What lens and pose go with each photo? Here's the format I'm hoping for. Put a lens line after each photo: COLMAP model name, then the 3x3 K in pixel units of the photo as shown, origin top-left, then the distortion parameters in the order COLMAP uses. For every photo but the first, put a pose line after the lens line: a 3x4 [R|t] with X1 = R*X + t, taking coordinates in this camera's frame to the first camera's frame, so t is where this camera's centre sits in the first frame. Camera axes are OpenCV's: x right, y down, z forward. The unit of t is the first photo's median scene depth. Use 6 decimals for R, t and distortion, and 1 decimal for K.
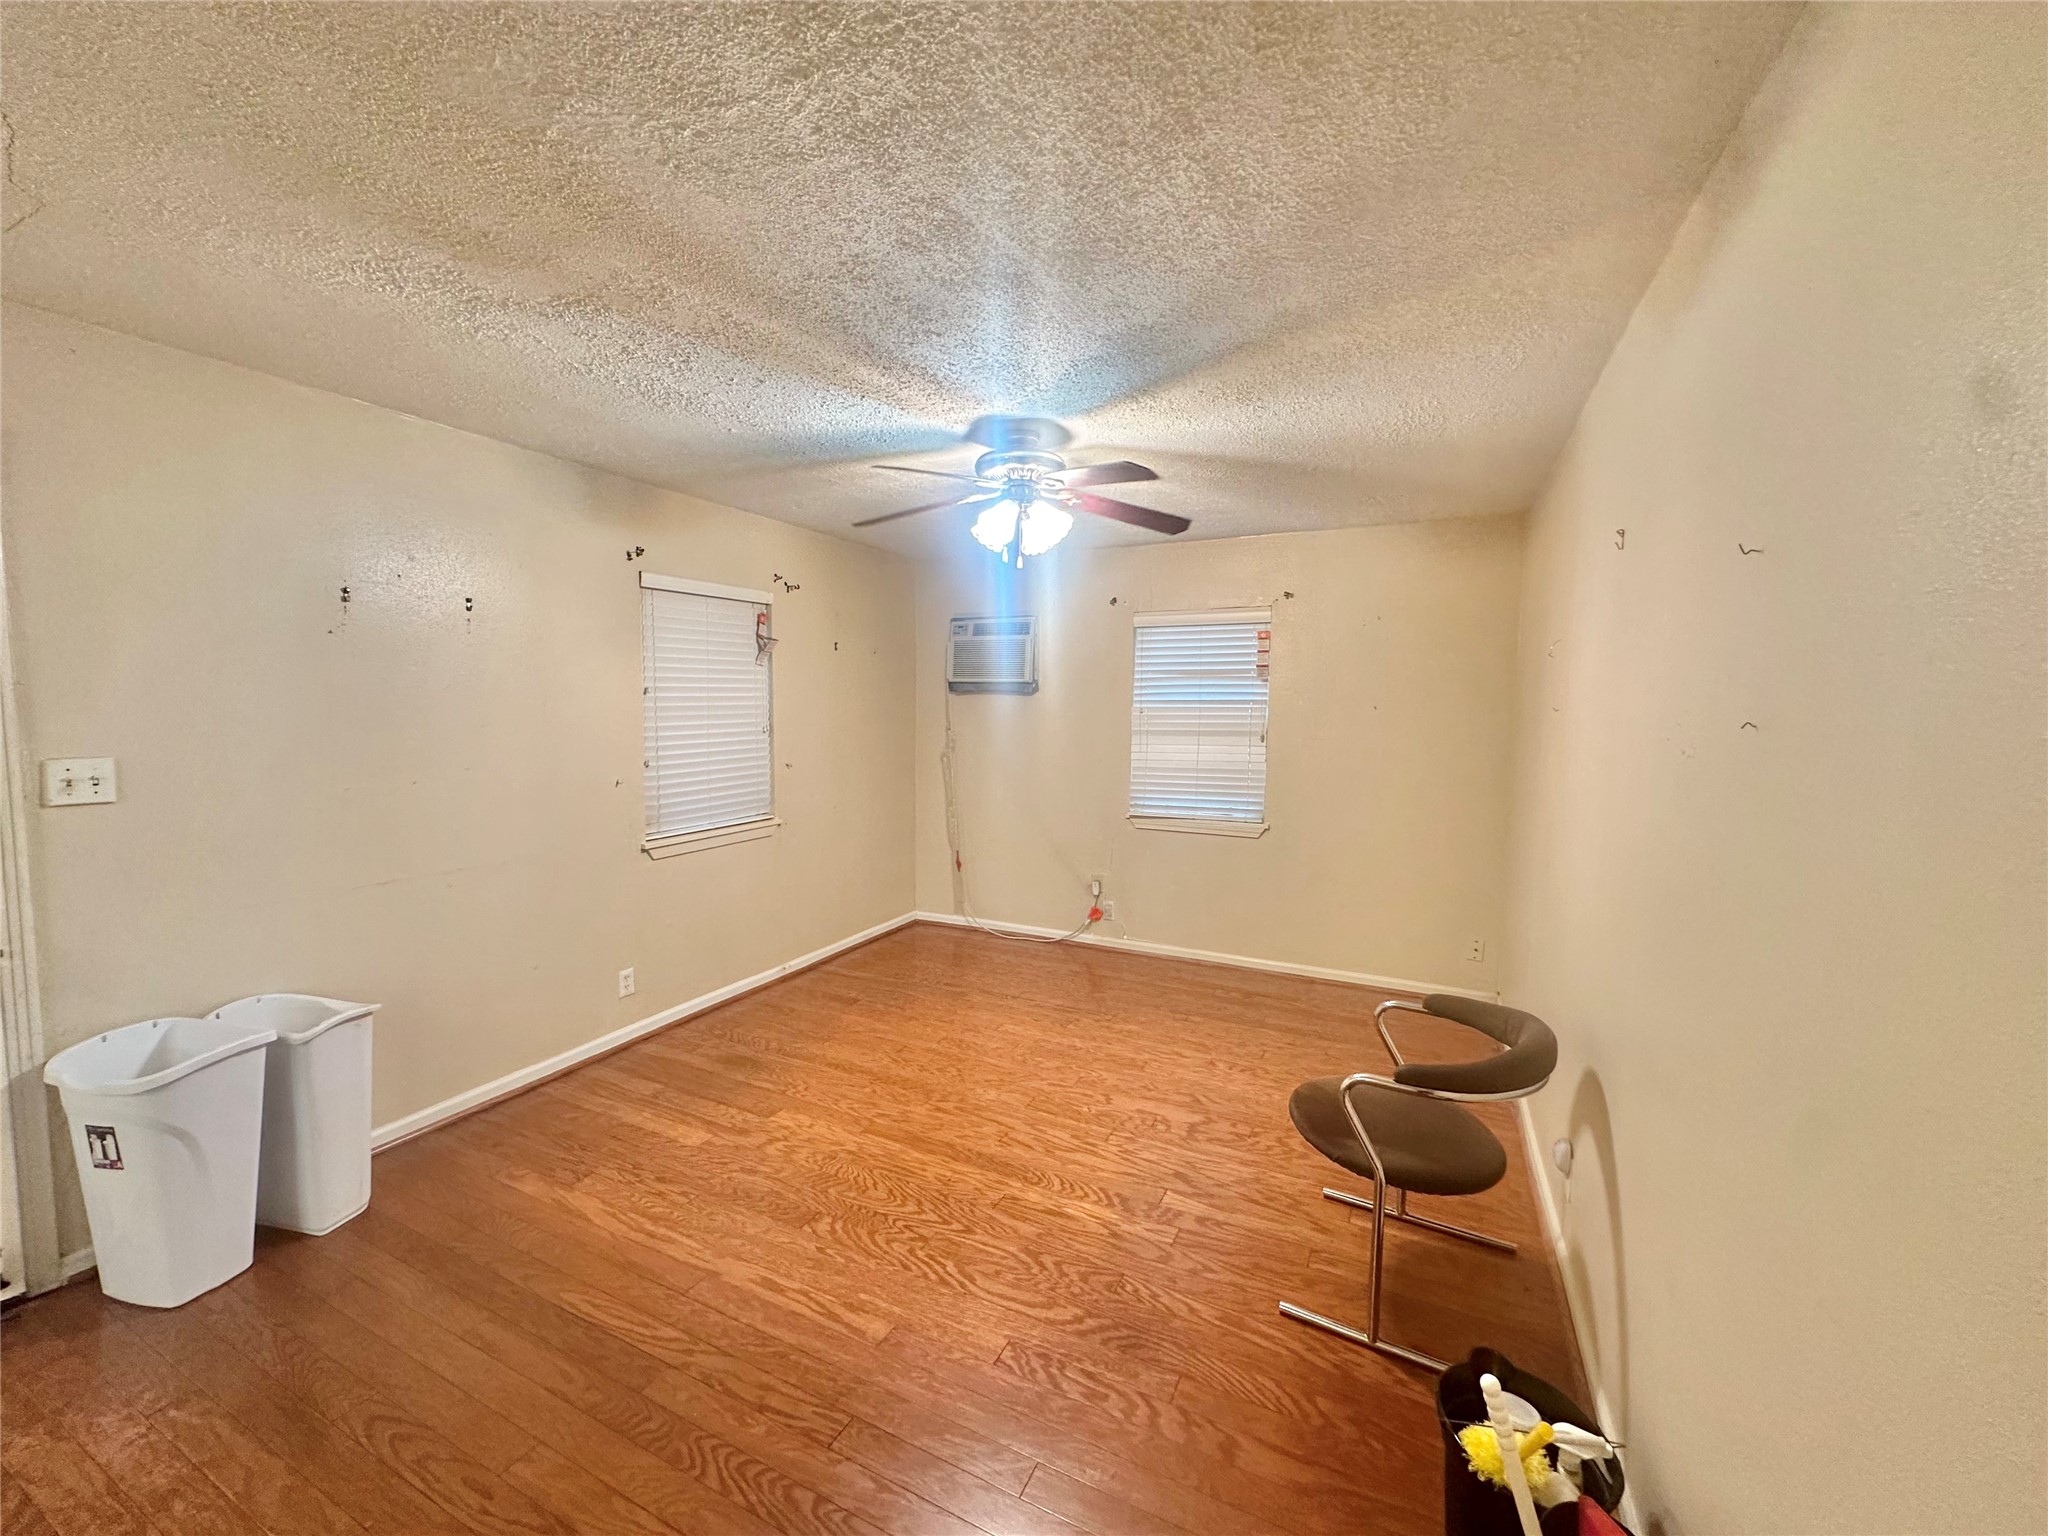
lens RADIAL K [[815.2, 0, 1023.9], [0, 815.2, 766.7], [0, 0, 1]] dist [-0.006739, 0.002155]
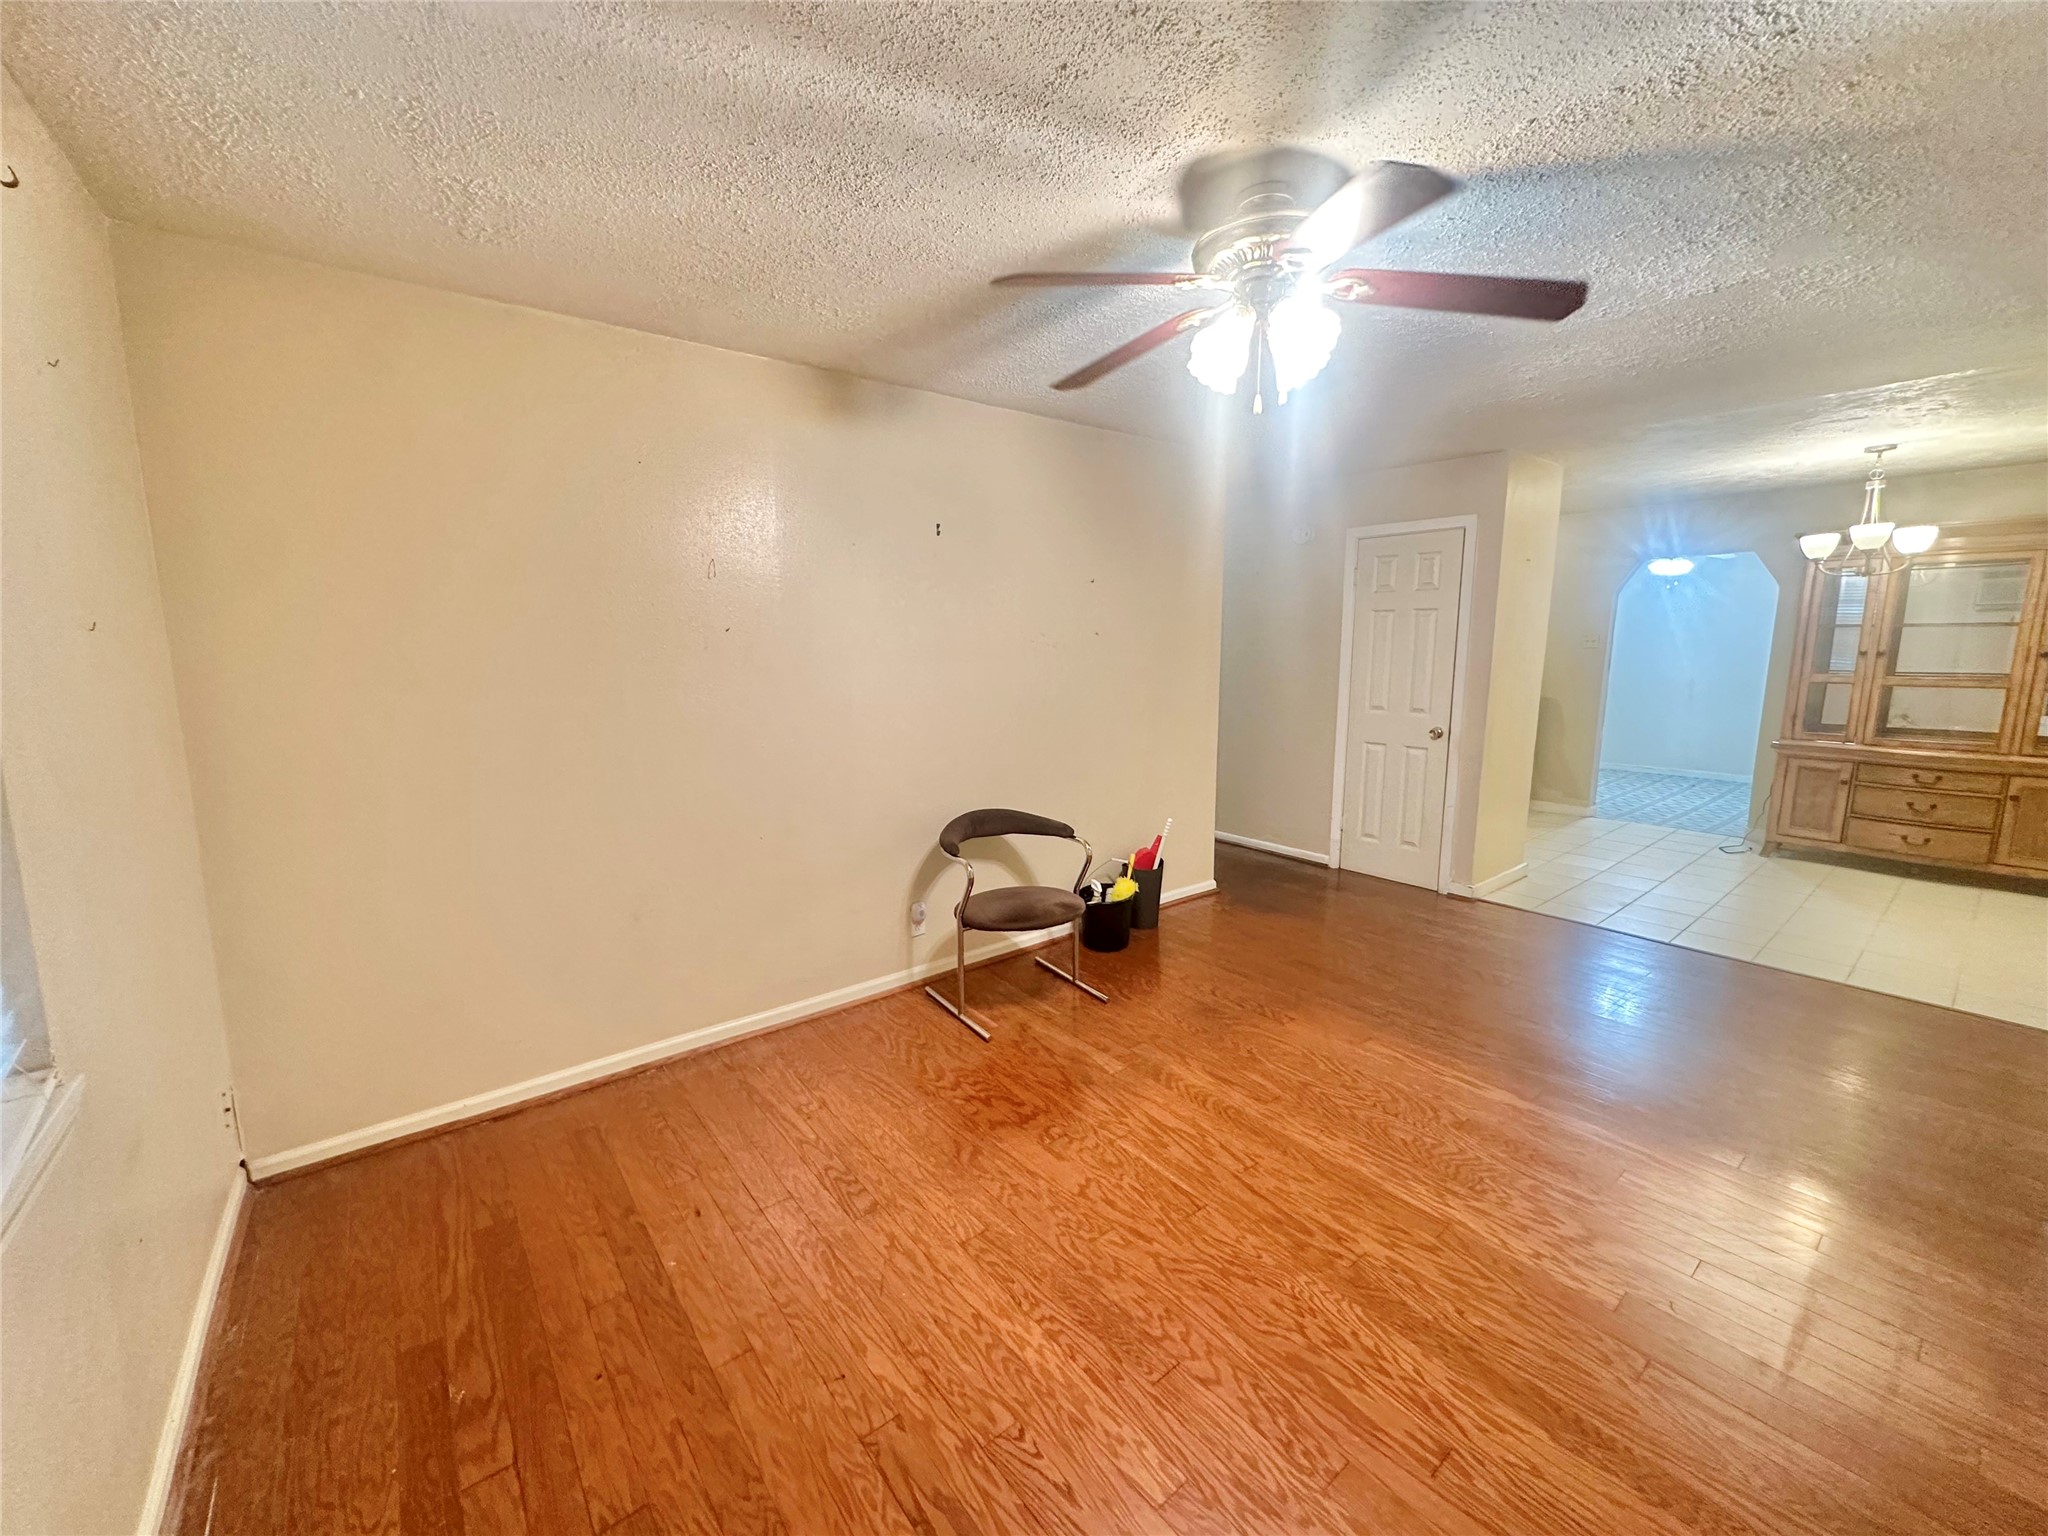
lens RADIAL K [[815.2, 0, 1023.9], [0, 815.2, 766.7], [0, 0, 1]] dist [-0.006739, 0.002155]
pose [[-0.904424, -0.075324, 0.419932, -0.105260], [0.027475, 0.971964, 0.233517, -0.101586], [-0.425749, 0.222736, -0.876999, 1.380379]]
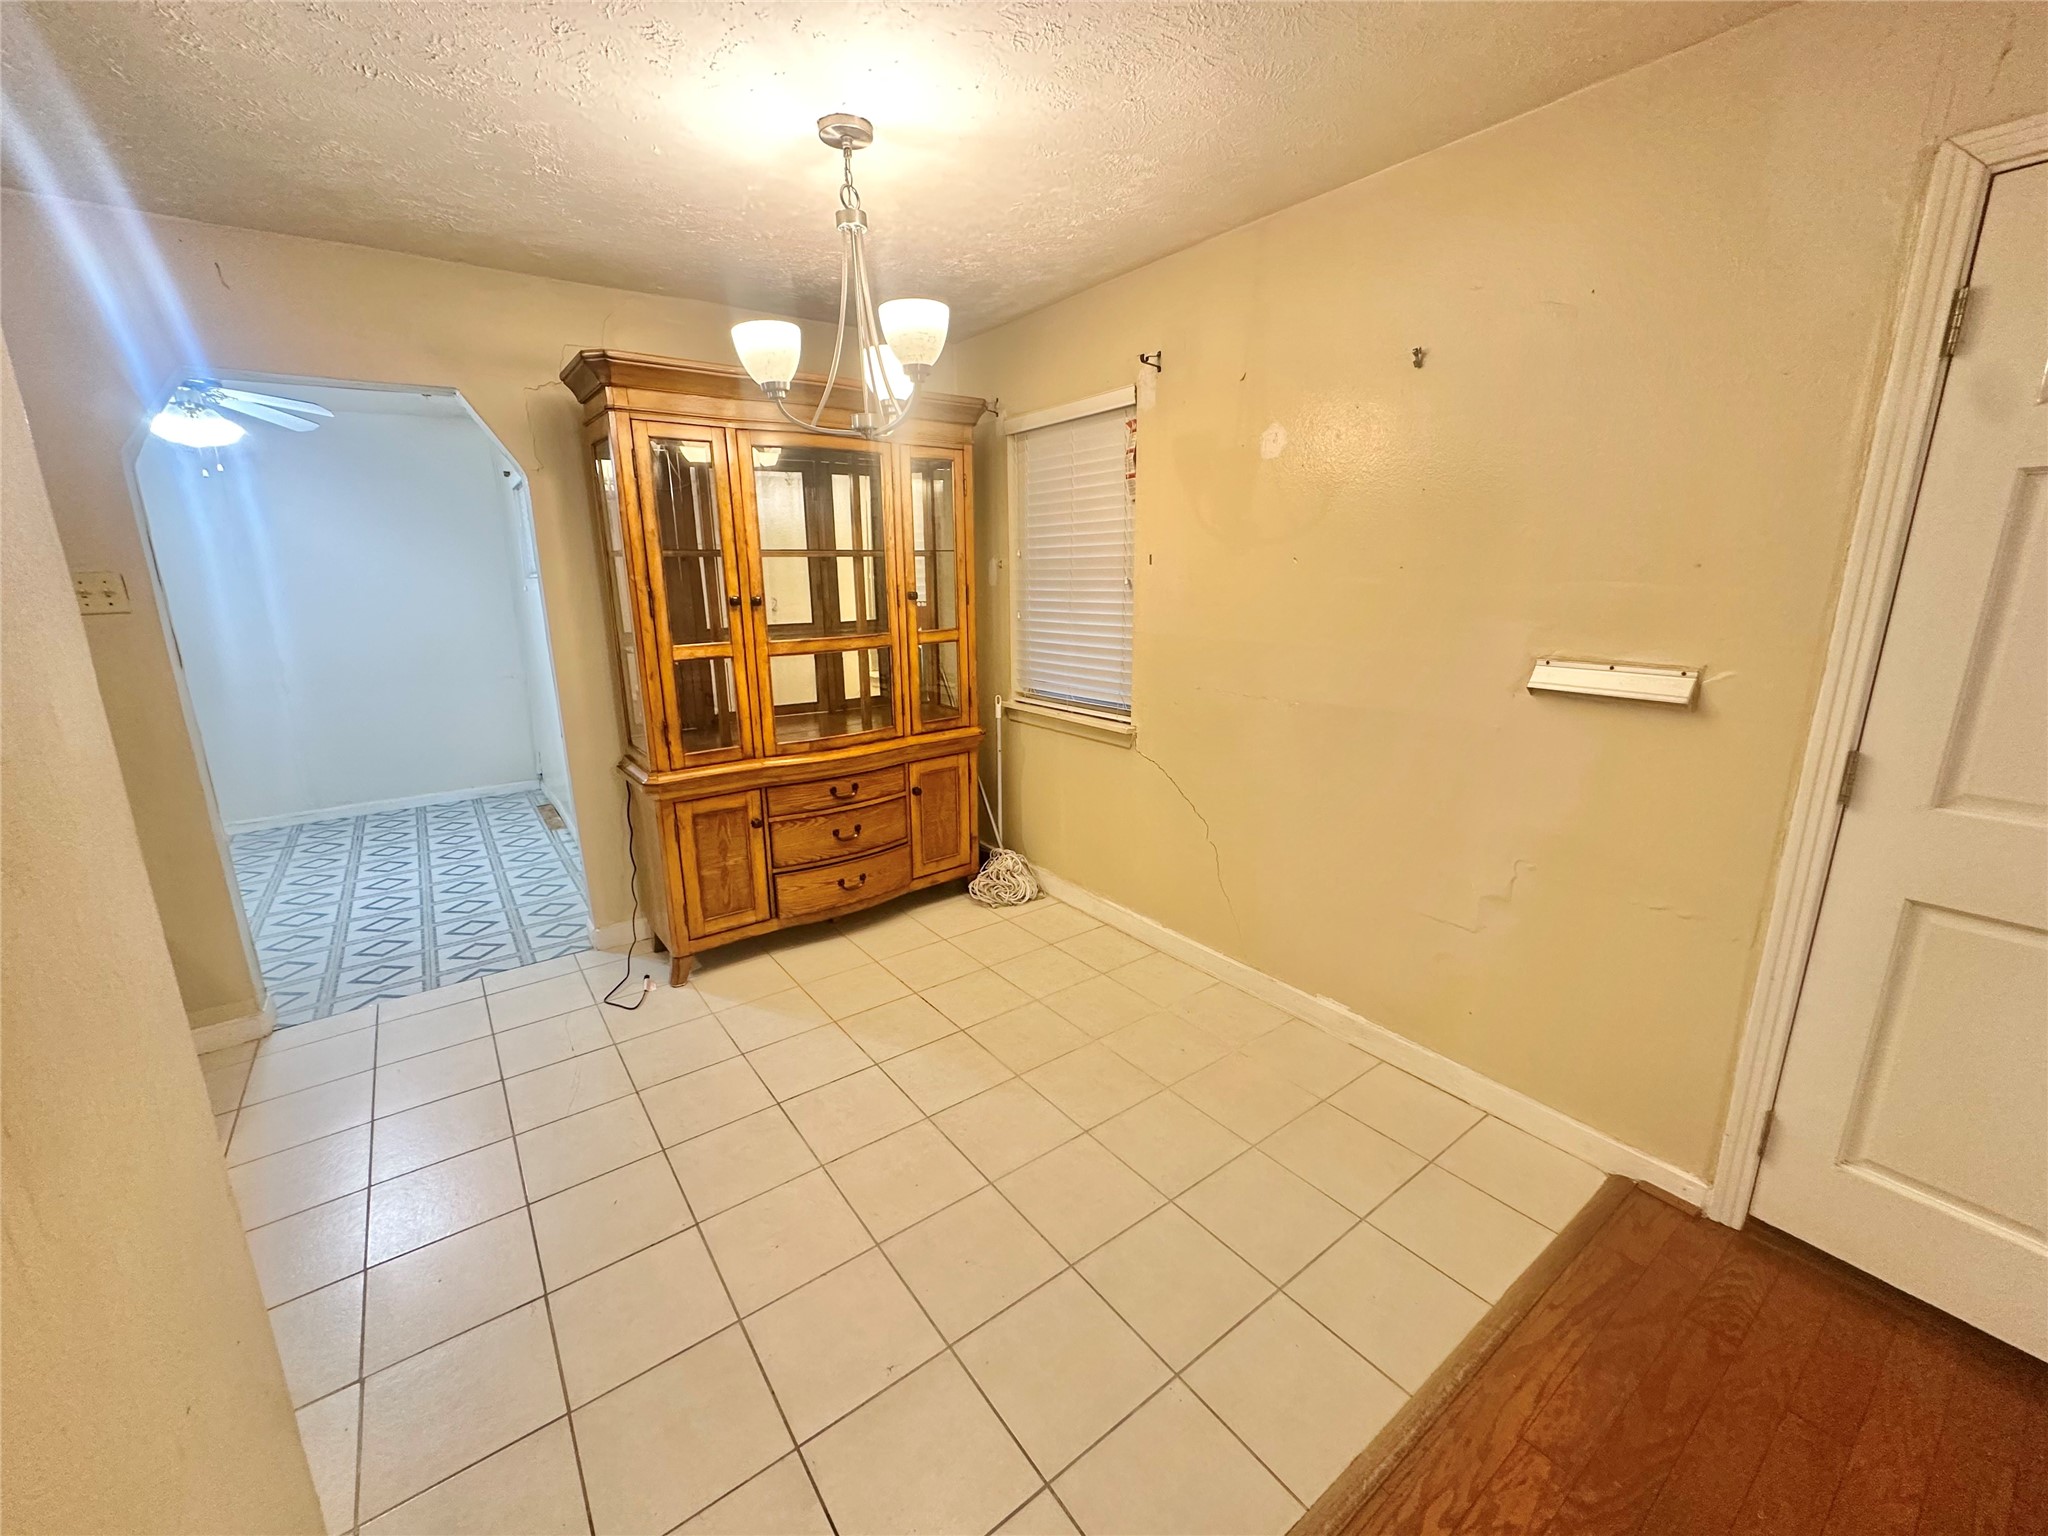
lens RADIAL K [[815.2, 0, 1023.9], [0, 815.2, 766.7], [0, 0, 1]] dist [-0.006739, 0.002155]
pose [[-0.457843, 0.203912, -0.865332, -0.225217], [-0.064396, 0.963178, 0.261040, 0.005177], [0.886698, 0.175240, -0.427853, 0.099801]]
